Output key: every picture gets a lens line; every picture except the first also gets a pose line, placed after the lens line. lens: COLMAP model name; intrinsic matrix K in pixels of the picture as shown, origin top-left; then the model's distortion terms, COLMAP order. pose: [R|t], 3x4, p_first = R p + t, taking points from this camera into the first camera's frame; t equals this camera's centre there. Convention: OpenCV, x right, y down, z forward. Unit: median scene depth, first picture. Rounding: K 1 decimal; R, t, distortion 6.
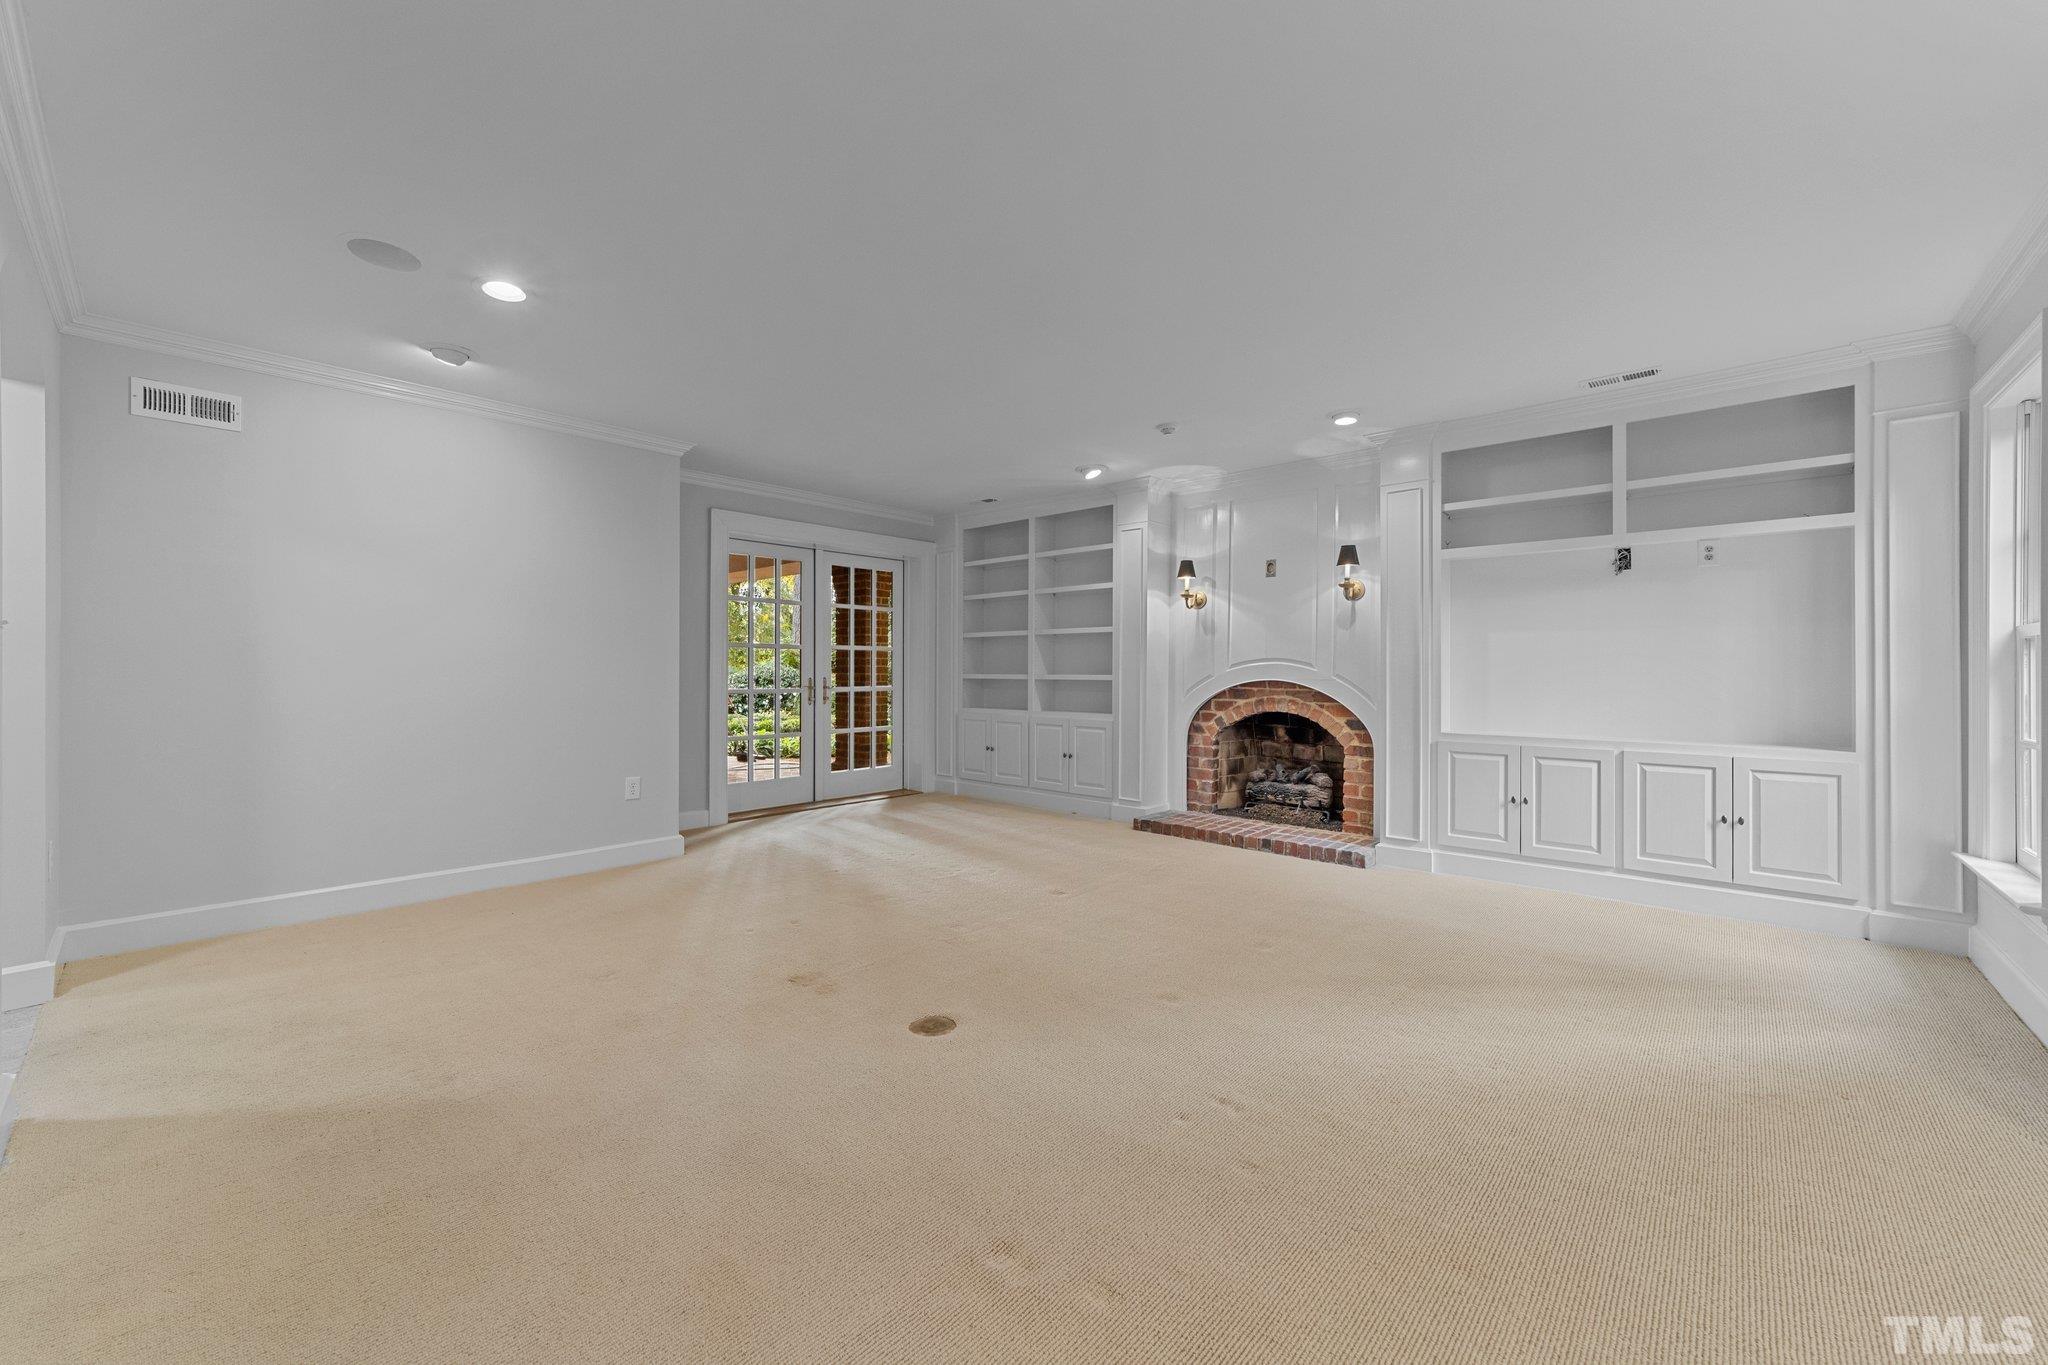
lens RADIAL K [[788.2, 0, 1024.3], [0, 788.2, 668.4], [0, 0, 1]] dist [-0.002055, 0.000657]
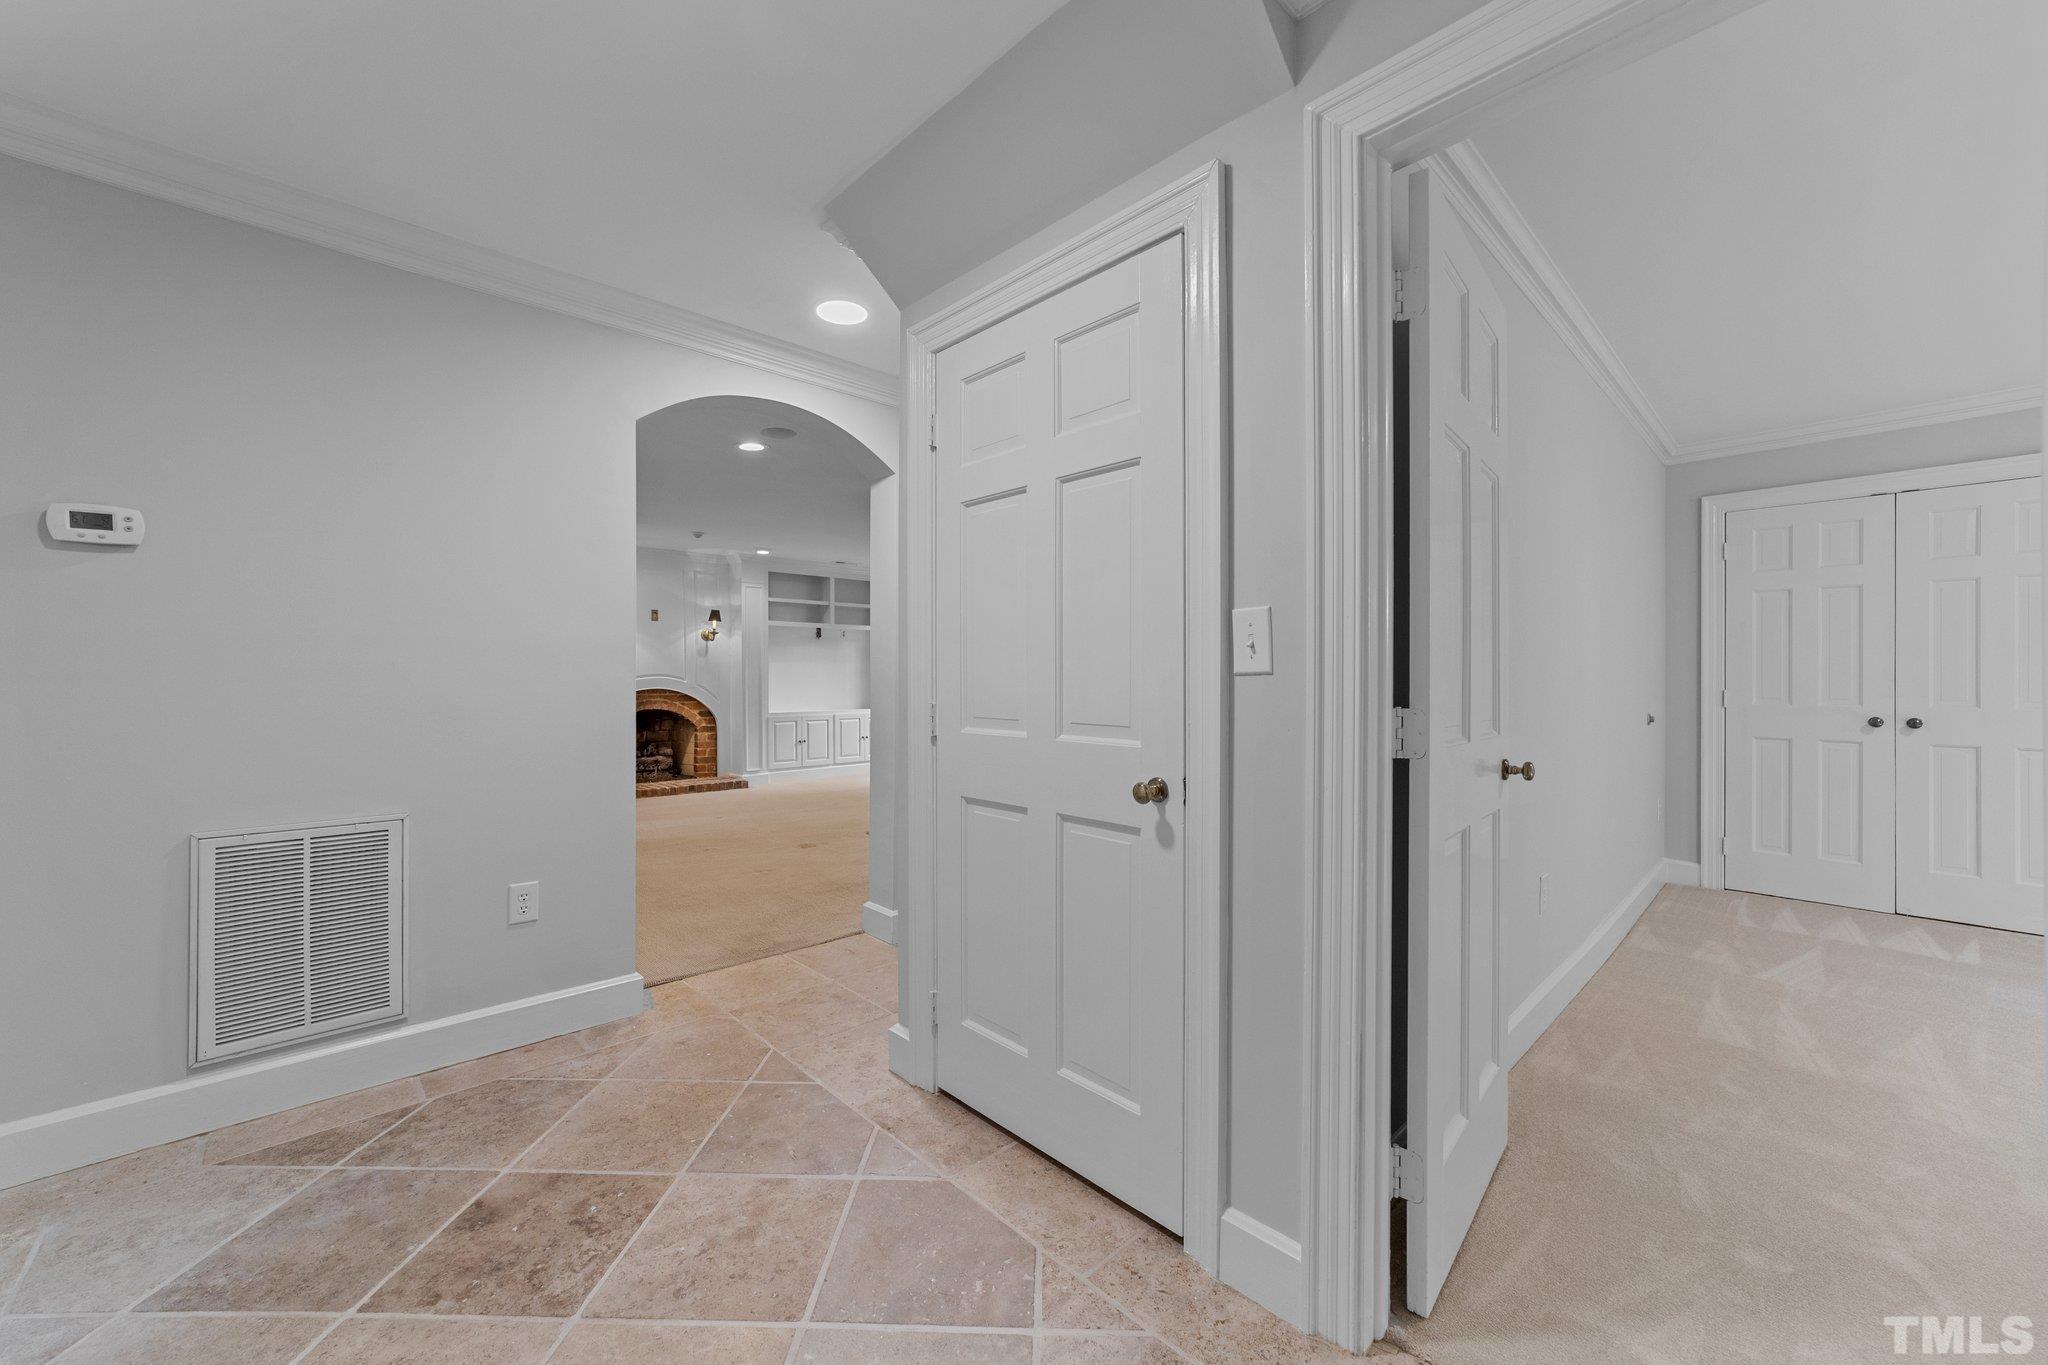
lens RADIAL K [[788.2, 0, 1022.2], [0, 788.2, 677.6], [0, 0, 1]] dist [-0.002055, 0.000657]
pose [[0.095648, -0.005491, 0.995400, -1.257642], [-0.004849, 0.999970, 0.005982, -0.020628], [-0.995403, -0.005399, 0.095618, 0.163050]]
